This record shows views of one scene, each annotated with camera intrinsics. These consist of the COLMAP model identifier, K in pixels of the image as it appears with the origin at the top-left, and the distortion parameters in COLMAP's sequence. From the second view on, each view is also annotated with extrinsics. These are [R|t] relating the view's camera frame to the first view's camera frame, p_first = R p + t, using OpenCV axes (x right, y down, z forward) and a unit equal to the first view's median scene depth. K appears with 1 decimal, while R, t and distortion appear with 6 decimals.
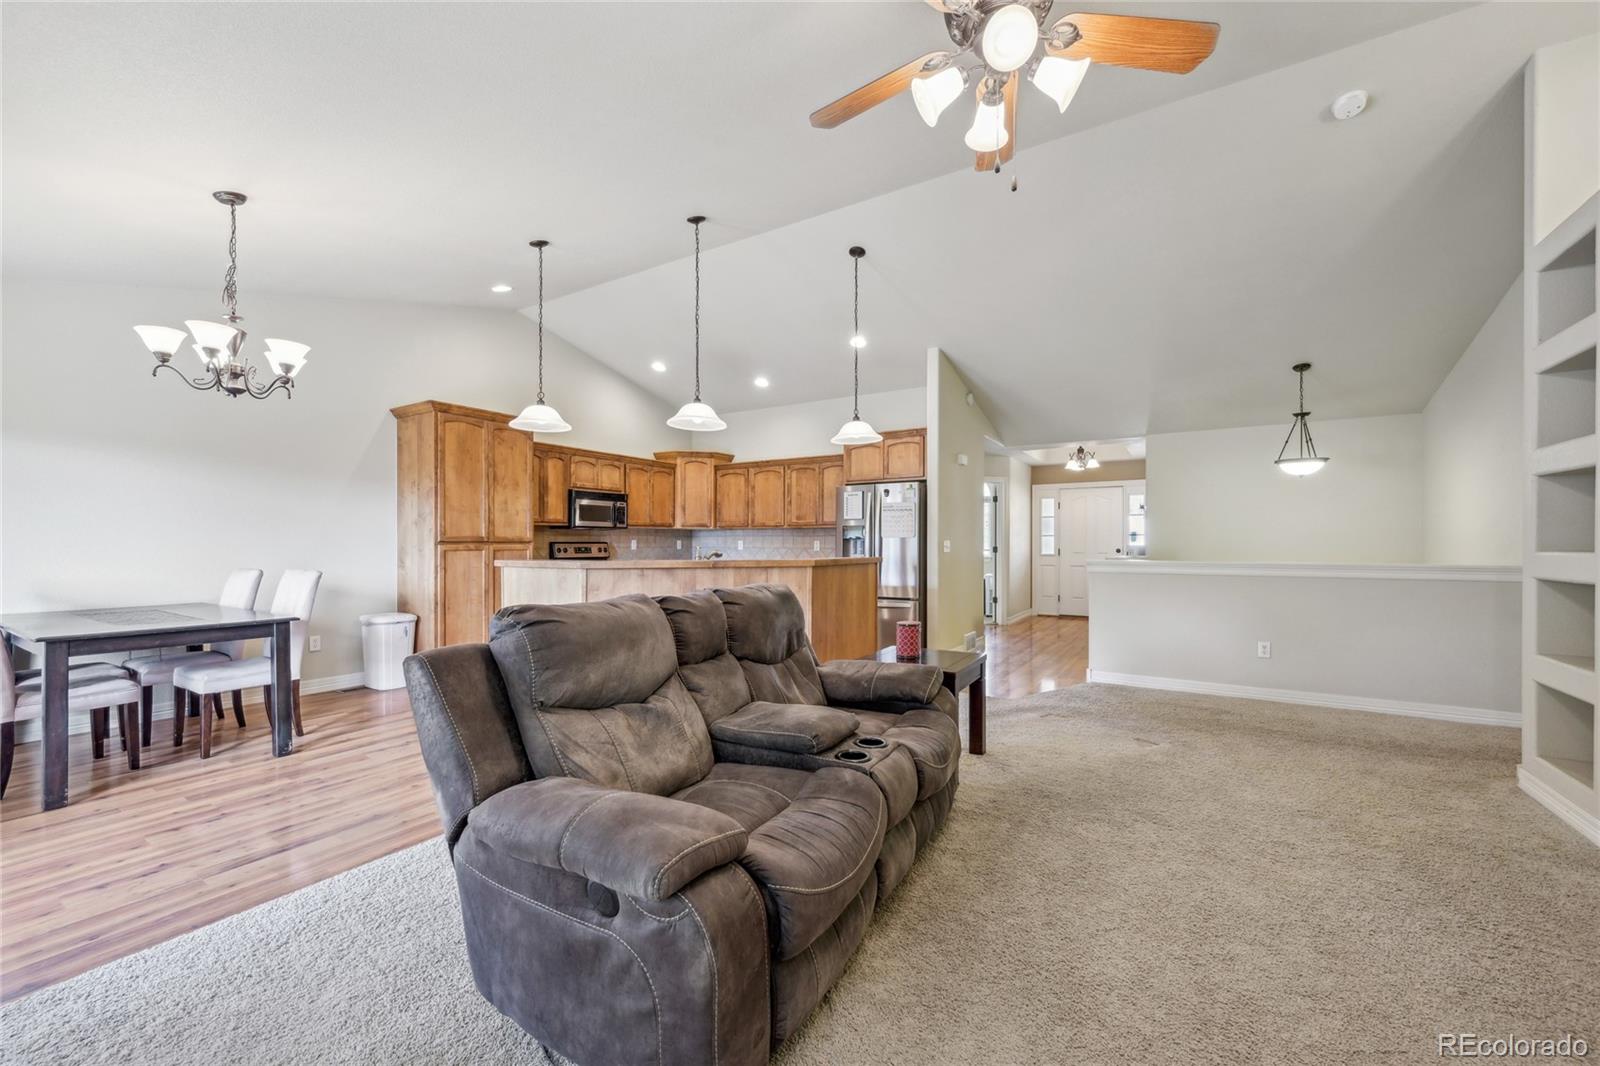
lens RADIAL K [[632.2, 0, 798.5], [0, 632.2, 544.2], [0, 0, 1]] dist [-0.001653, 0.000269]
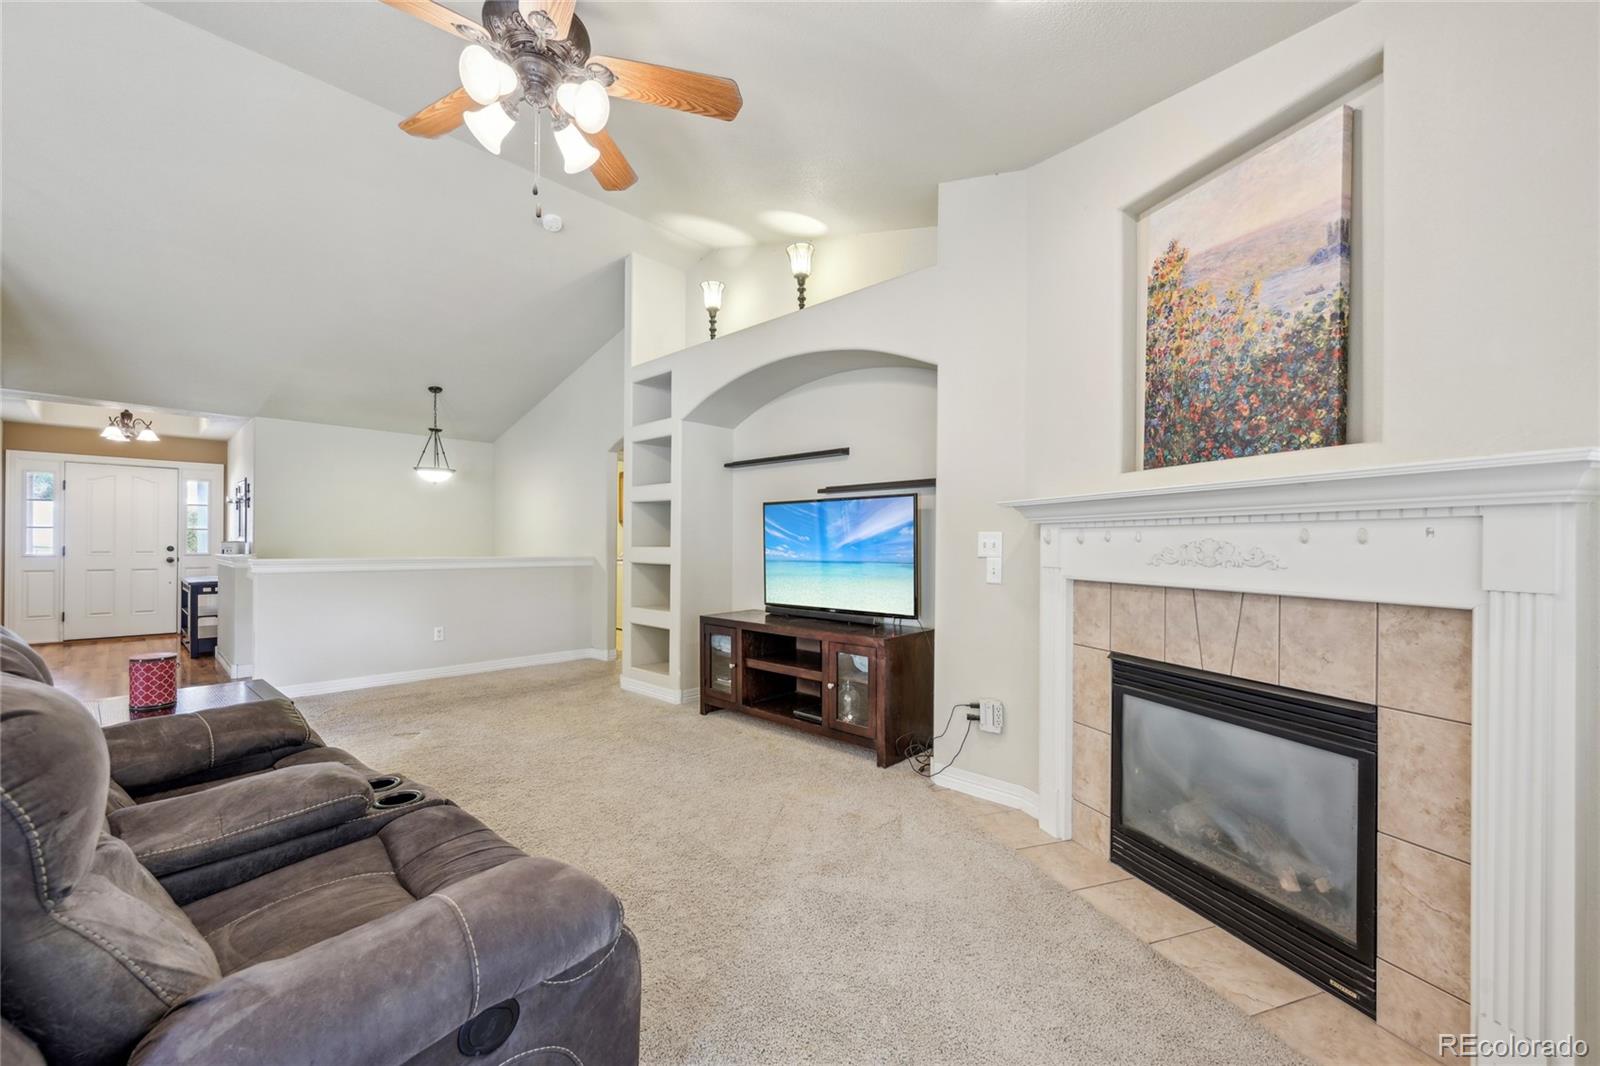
lens RADIAL K [[632.2, 0, 800.1], [0, 632.2, 543.5], [0, 0, 1]] dist [-0.001653, 0.000269]
pose [[0.192226, 0.000976, 0.981350, -0.180345], [-0.004444, 0.999990, -0.000124, 0.000432], [-0.981341, -0.004337, 0.192228, 0.097334]]
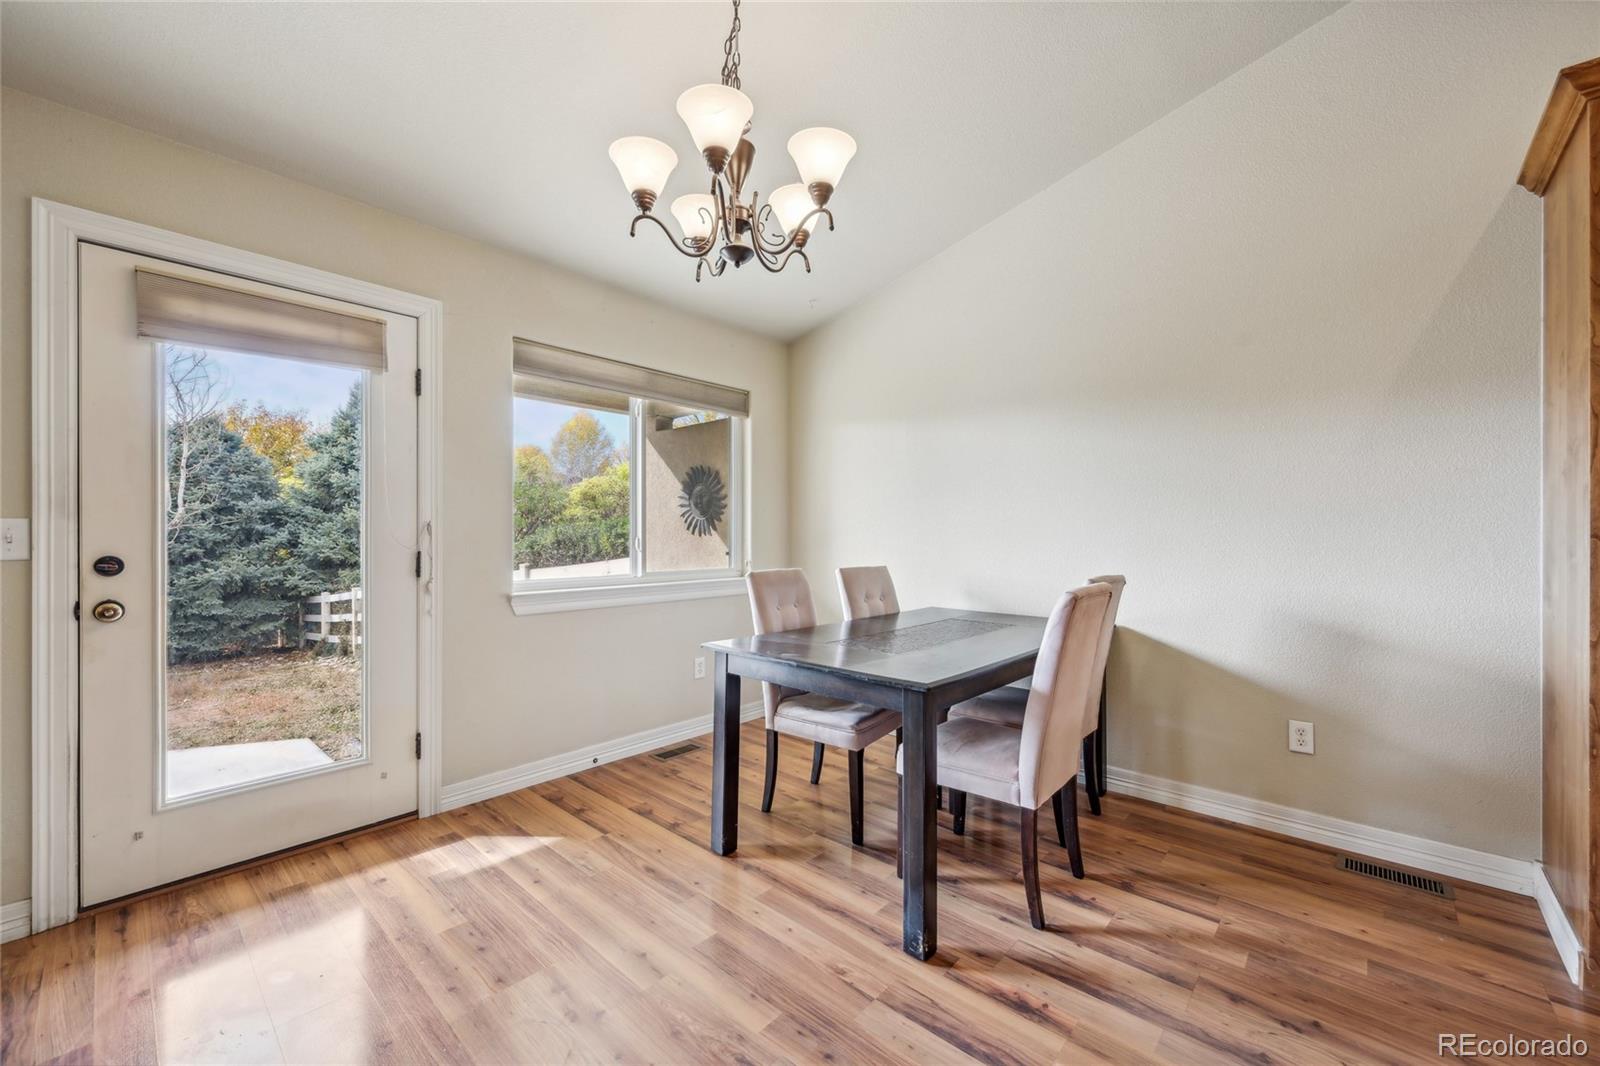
lens RADIAL K [[632.2, 0, 795.3], [0, 632.2, 536.6], [0, 0, 1]] dist [-0.001653, 0.000269]
pose [[-0.176456, 0.003663, -0.984302, -0.159609], [-0.002444, 0.999988, 0.004159, 0.000919], [0.984306, 0.003140, -0.176445, 0.513999]]
